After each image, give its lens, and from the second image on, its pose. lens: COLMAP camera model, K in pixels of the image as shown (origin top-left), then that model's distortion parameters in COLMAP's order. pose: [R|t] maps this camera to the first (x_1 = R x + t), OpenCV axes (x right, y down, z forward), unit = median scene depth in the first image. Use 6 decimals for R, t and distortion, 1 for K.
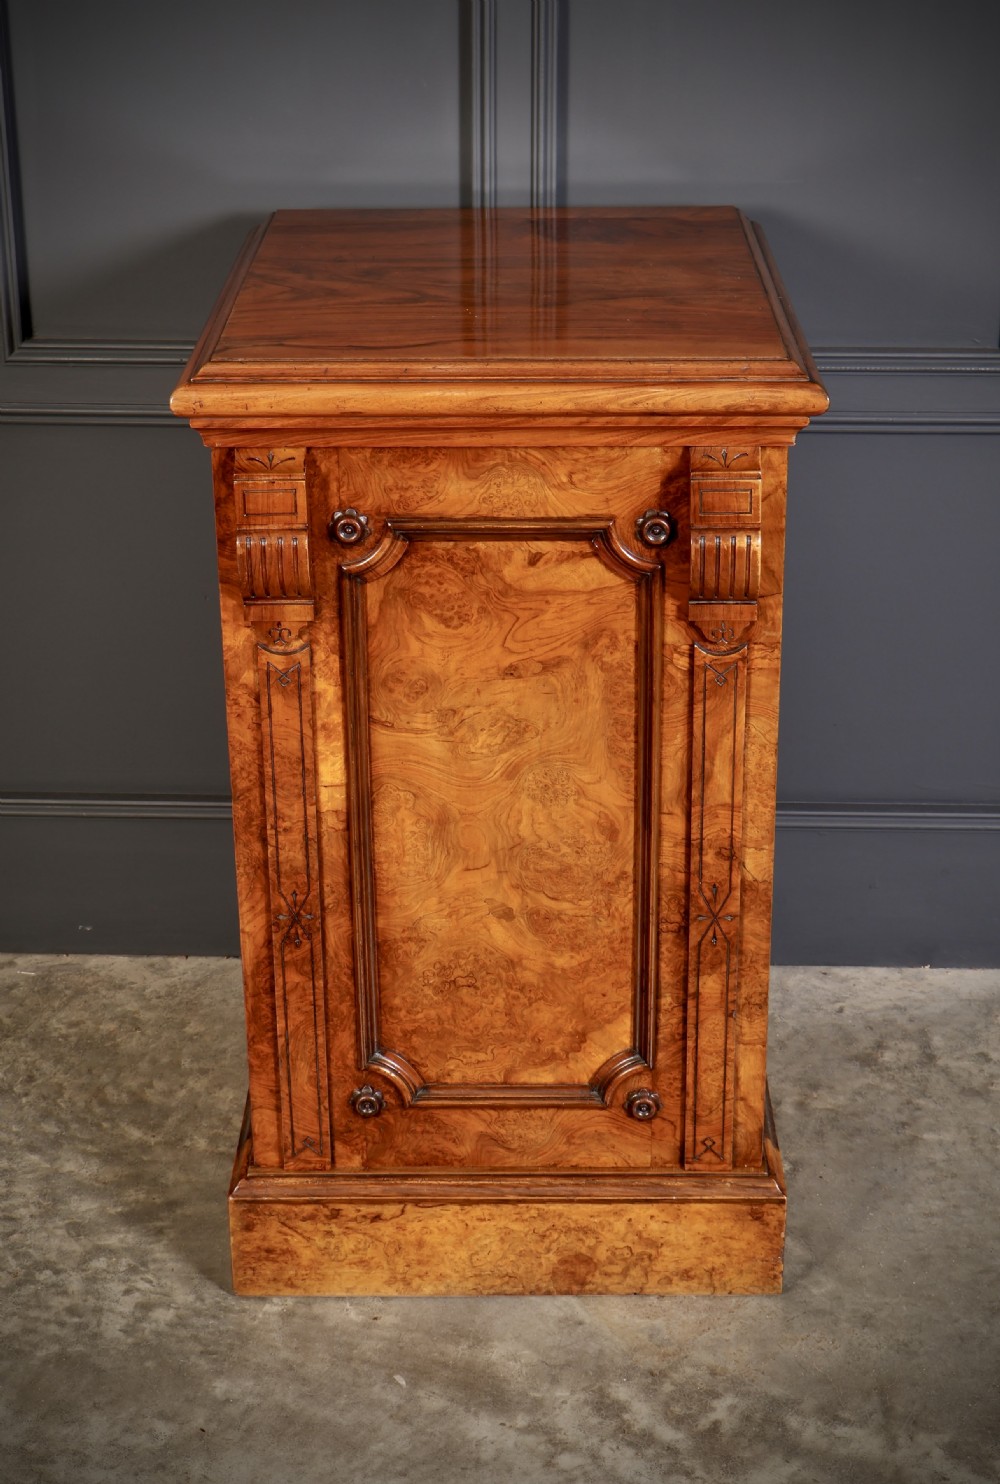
lens RADIAL K [[2527.2, 0, 507.3], [0, 2527.2, 685.9], [0, 0, 1]] dist [-0.002300, 0.000000]
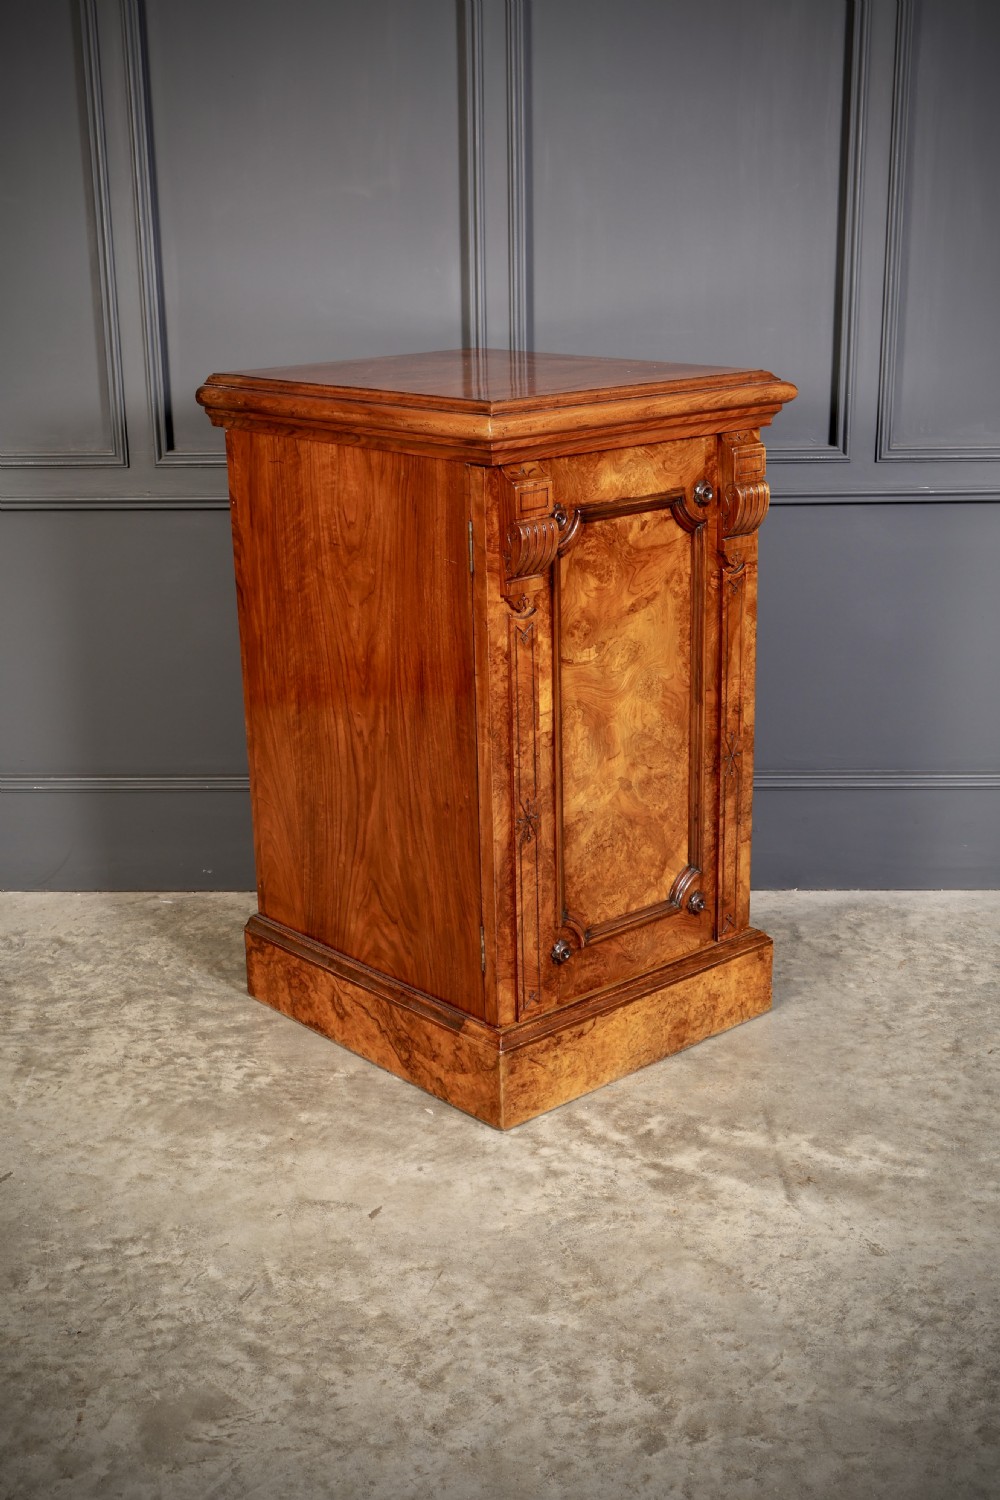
lens RADIAL K [[1855.6, 0, 496.2], [0, 1855.6, 745.4], [0, 0, 1]] dist [0.012552, 0.000000]
pose [[0.999897, -0.013986, -0.003227, 0.001676], [0.013541, 0.993704, -0.111213, 0.182020], [0.004762, 0.111157, 0.993791, -0.068274]]
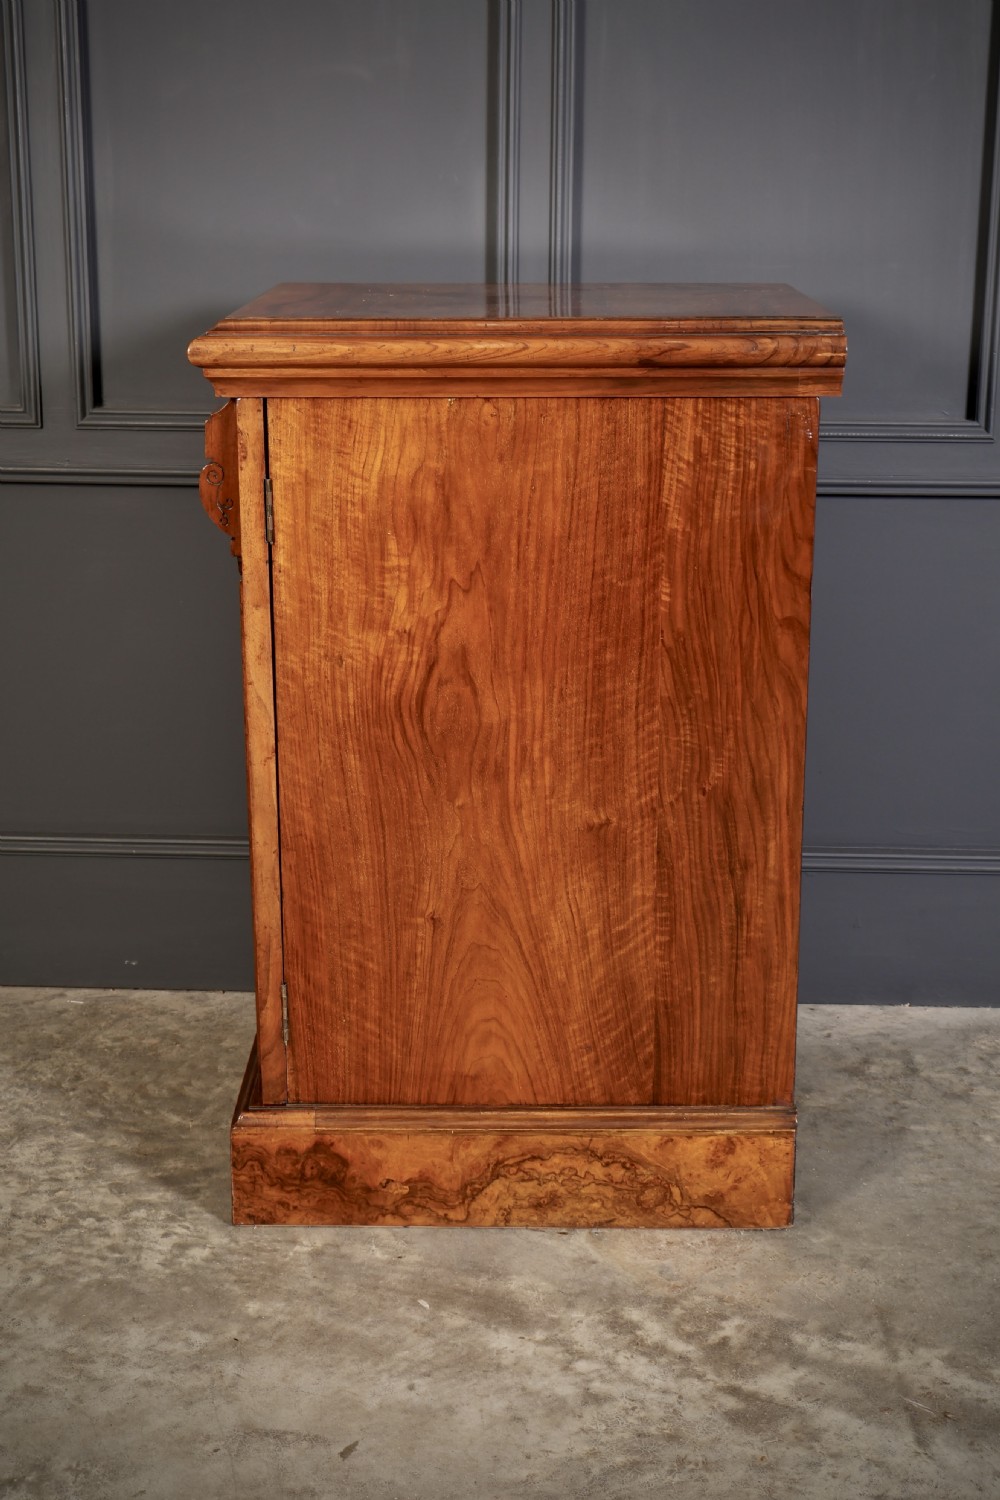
lens RADIAL K [[2236.4, 0, 490.7], [0, 2236.4, 744.0], [0, 0, 1]] dist [0.003230, 0.000000]
pose [[0.999956, 0.009278, -0.001457, -0.014980], [-0.009390, 0.990781, -0.135150, 0.165637], [0.000190, 0.135158, 0.990824, 0.043614]]
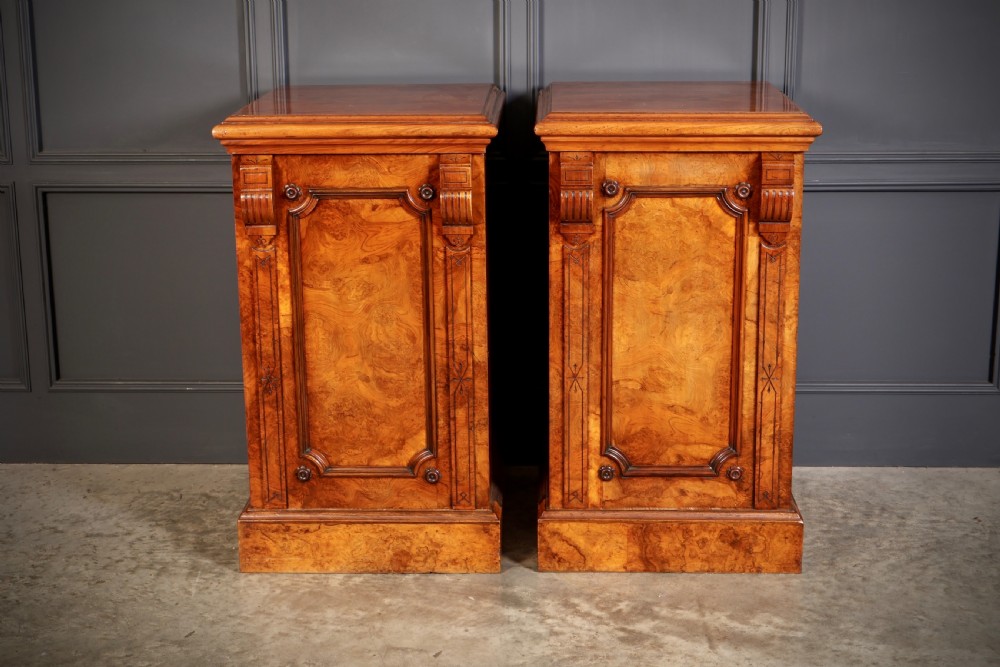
lens RADIAL K [[1667.8, 0, 492.2], [0, 1667.8, 329.9], [0, 0, 1]] dist [0.040084, 0.000000]
pose [[0.999936, -0.008000, -0.007967, -0.011696], [0.006644, 0.987462, -0.157720, 0.267525], [0.009129, 0.157657, 0.987452, -0.410754]]
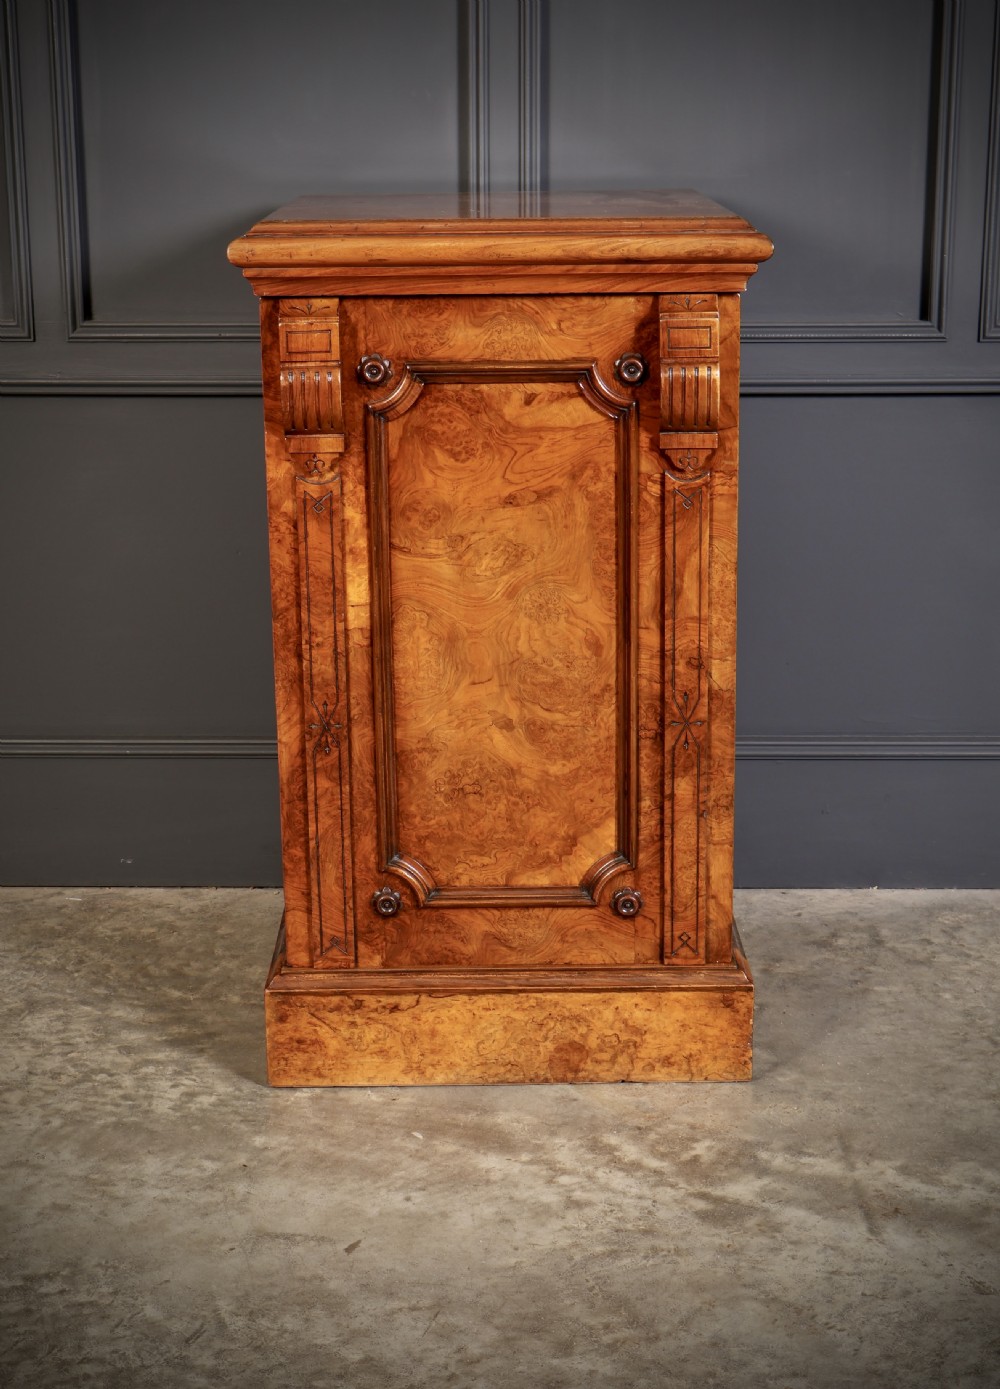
lens RADIAL K [[2455.3, 0, 500.3], [0, 2455.3, 758.6], [0, 0, 1]] dist [0.007352, 0.000000]
pose [[0.999905, -0.008000, 0.011208, -0.015897], [0.009396, 0.991390, -0.130604, 0.245942], [-0.010067, 0.130697, 0.991371, -0.114239]]
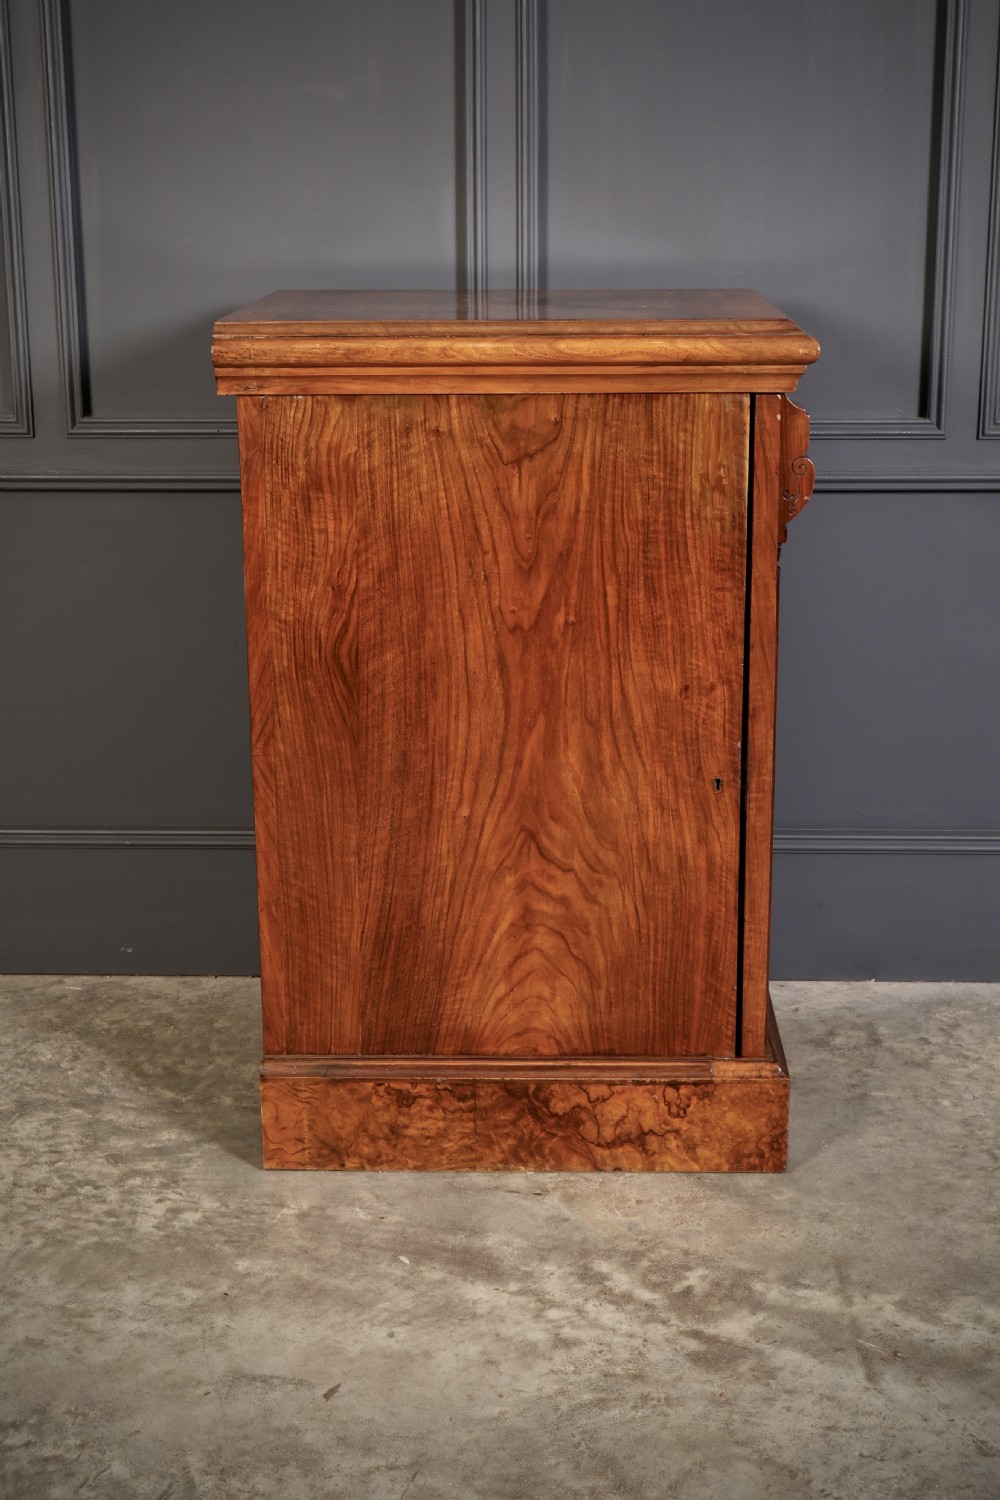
lens RADIAL K [[2236.4, 0, 492.1], [0, 2236.4, 755.0], [0, 0, 1]] dist [0.003230, 0.000000]
pose [[0.999985, -0.004035, -0.003635, 0.000712], [0.003501, 0.990647, -0.136405, 0.185000], [0.004151, 0.136391, 0.990646, -0.004174]]
